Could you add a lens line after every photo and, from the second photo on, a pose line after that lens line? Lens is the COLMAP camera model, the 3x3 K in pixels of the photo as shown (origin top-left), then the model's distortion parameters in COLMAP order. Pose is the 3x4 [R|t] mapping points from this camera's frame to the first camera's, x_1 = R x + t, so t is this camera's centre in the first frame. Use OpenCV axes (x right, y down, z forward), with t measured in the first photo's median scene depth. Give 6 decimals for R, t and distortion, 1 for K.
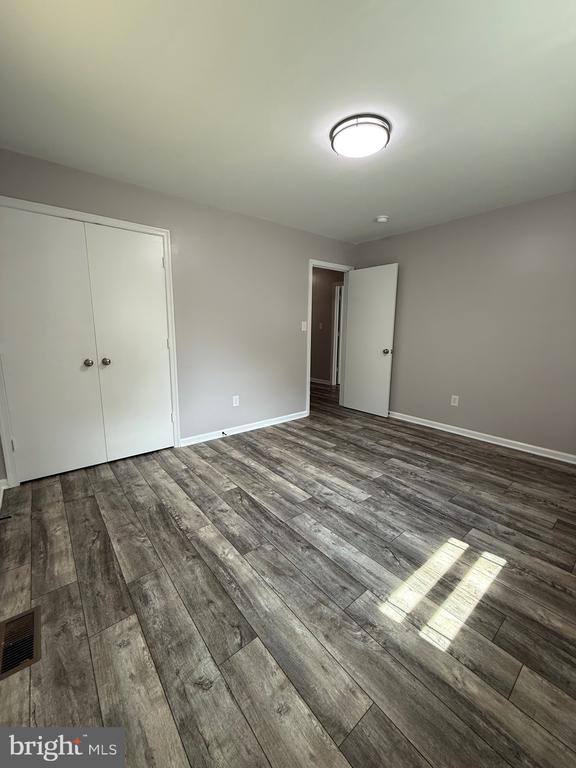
lens RADIAL K [[305.4, 0, 286.8], [0, 305.4, 381.6], [0, 0, 1]] dist [-0.000758, 0.000358]
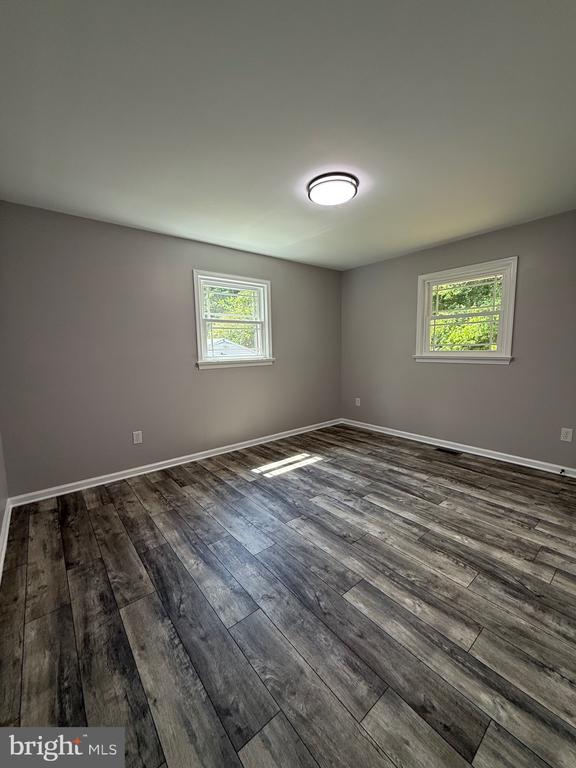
lens RADIAL K [[305.4, 0, 286.8], [0, 305.4, 381.6], [0, 0, 1]] dist [-0.000758, 0.000358]
pose [[-0.999903, 0.013769, 0.002174, 0.349465], [0.013803, 0.956134, 0.292605, -0.364170], [0.001950, 0.292607, -0.956231, 1.933516]]
